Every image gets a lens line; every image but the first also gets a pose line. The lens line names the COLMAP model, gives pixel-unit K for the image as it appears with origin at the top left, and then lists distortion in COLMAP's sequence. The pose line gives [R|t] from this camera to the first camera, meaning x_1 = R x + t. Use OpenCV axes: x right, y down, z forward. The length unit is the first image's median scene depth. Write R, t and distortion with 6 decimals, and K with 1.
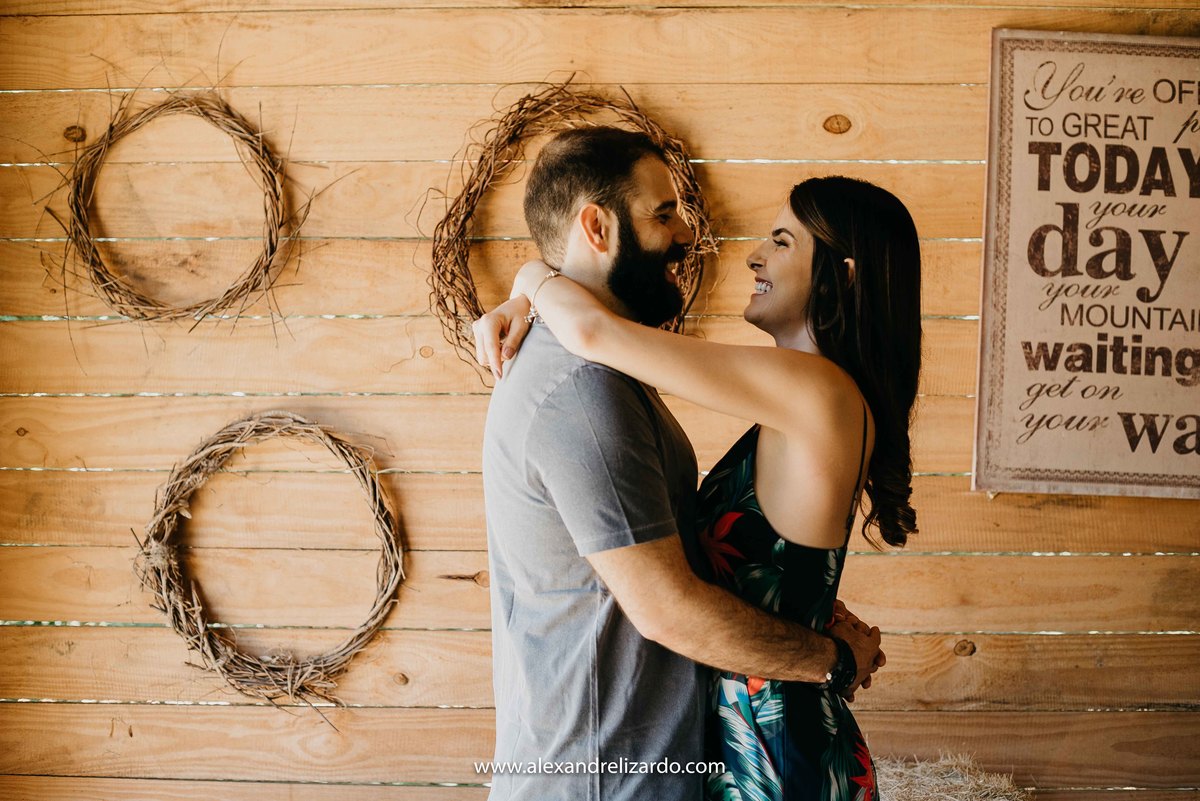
lens RADIAL K [[1772.6, 0, 605.6], [0, 1772.6, 399.3], [0, 0, 1]] dist [-0.123462, 0.000000]
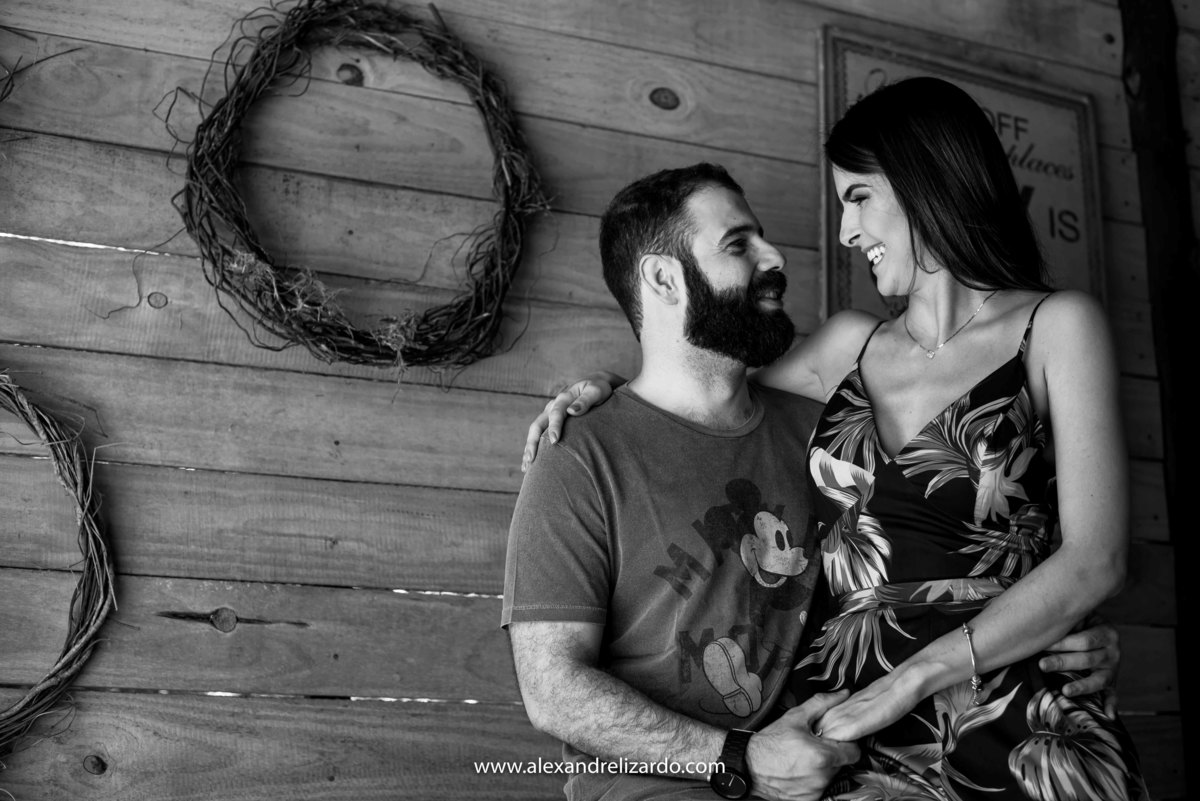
lens RADIAL K [[1772.6, 0, 611.5], [0, 1772.6, 391.8], [0, 0, 1]] dist [-0.123462, 0.000000]
pose [[0.880839, 0.106792, 0.461213, -0.267819], [0.004248, 0.972403, -0.233268, 0.179043], [-0.473397, 0.207430, 0.856077, 0.315609]]
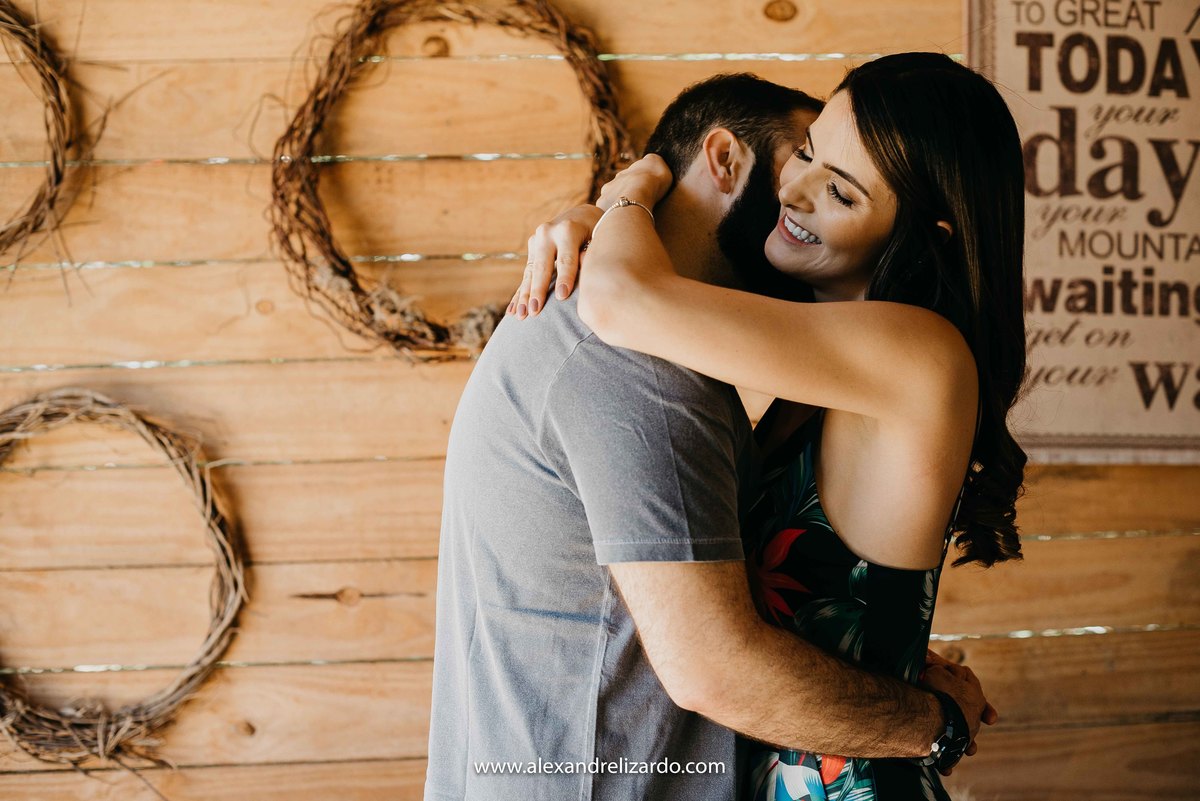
lens RADIAL K [[1772.6, 0, 589.2], [0, 1772.6, 405.5], [0, 0, 1]] dist [-0.123462, 0.000000]
pose [[0.989275, -0.030233, 0.142903, -0.073610], [0.025553, 0.999079, 0.034471, -0.006848], [-0.143814, -0.030450, 0.989136, 0.219765]]
